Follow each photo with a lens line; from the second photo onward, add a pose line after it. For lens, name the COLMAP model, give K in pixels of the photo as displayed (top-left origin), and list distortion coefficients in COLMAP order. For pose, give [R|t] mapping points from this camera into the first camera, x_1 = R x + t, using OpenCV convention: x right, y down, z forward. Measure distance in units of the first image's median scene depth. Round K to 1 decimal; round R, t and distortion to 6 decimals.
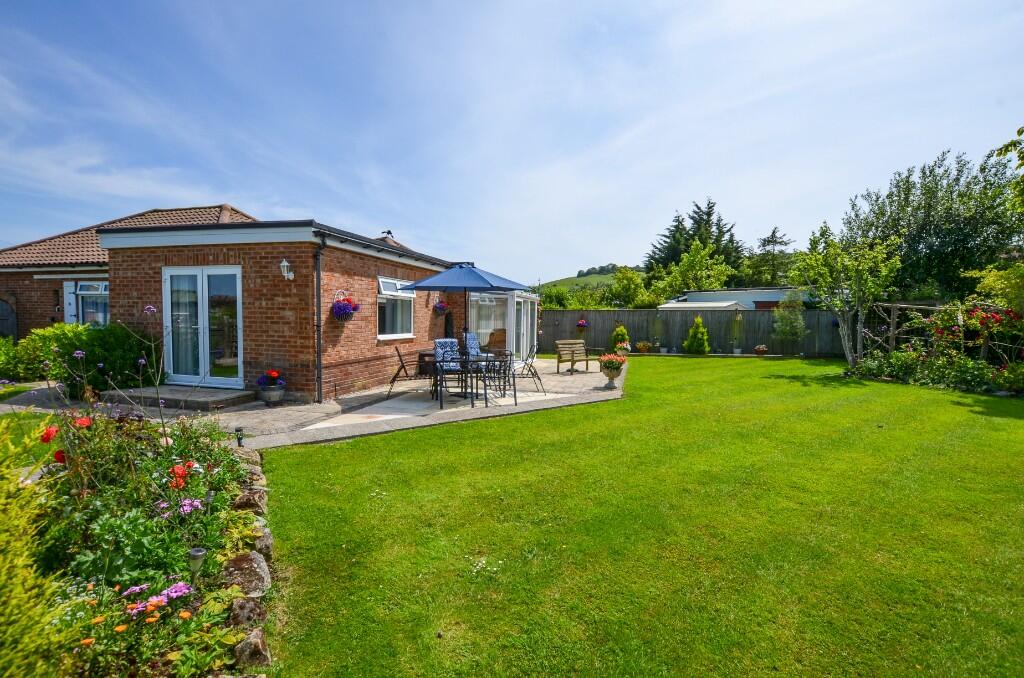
lens RADIAL K [[467.3, 0, 522.6], [0, 467.3, 349.1], [0, 0, 1]] dist [-0.021873, 0.001848]
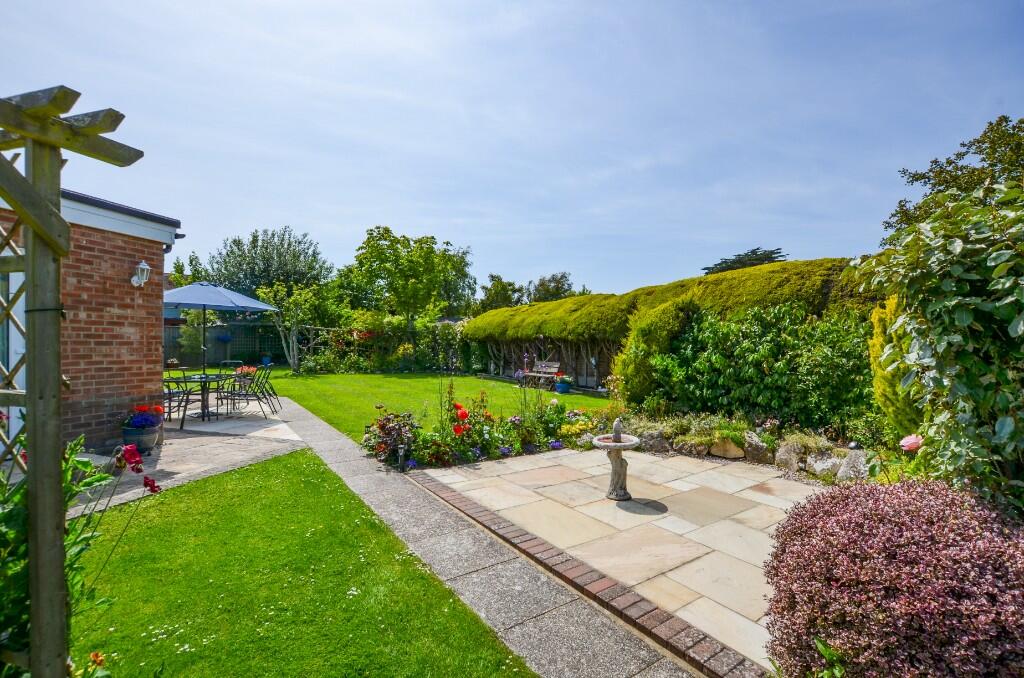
lens RADIAL K [[467.3, 0, 522.6], [0, 467.3, 349.1], [0, 0, 1]] dist [-0.021873, 0.001848]
pose [[0.027874, -0.027593, 0.999231, -1.210122], [0.055545, 0.998117, 0.026012, -0.031007], [-0.998067, 0.054777, 0.029355, 0.347188]]
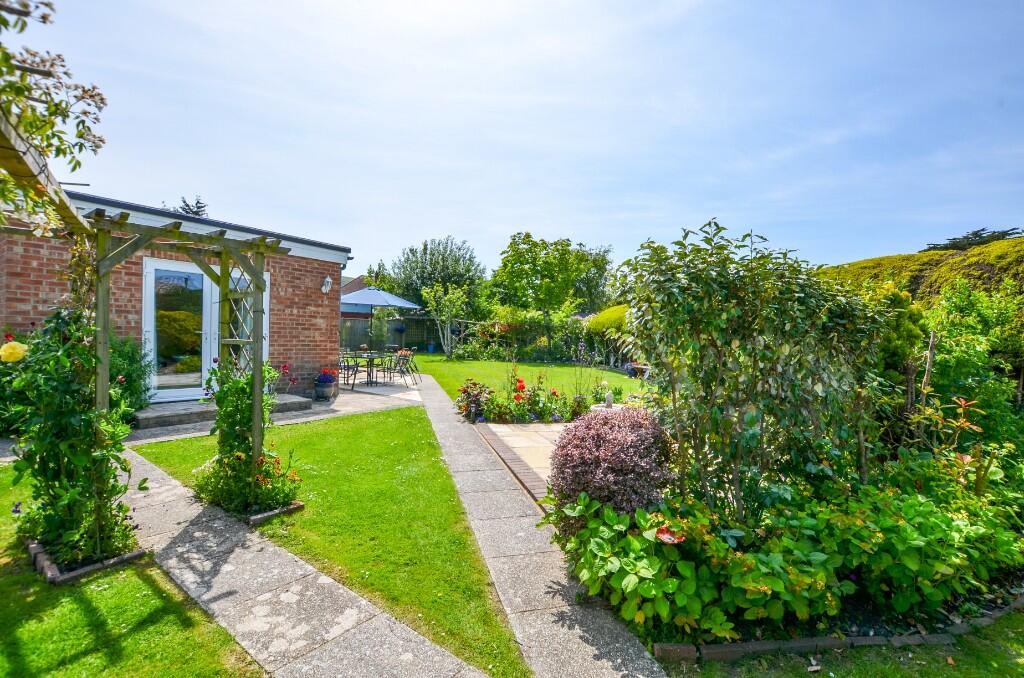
lens RADIAL K [[467.3, 0, 522.6], [0, 467.3, 349.1], [0, 0, 1]] dist [-0.021873, 0.001848]
pose [[0.363035, -0.031377, 0.931247, -1.389570], [0.034925, 0.999189, 0.020051, -0.012472], [-0.931121, 0.025245, 0.363837, 0.106243]]
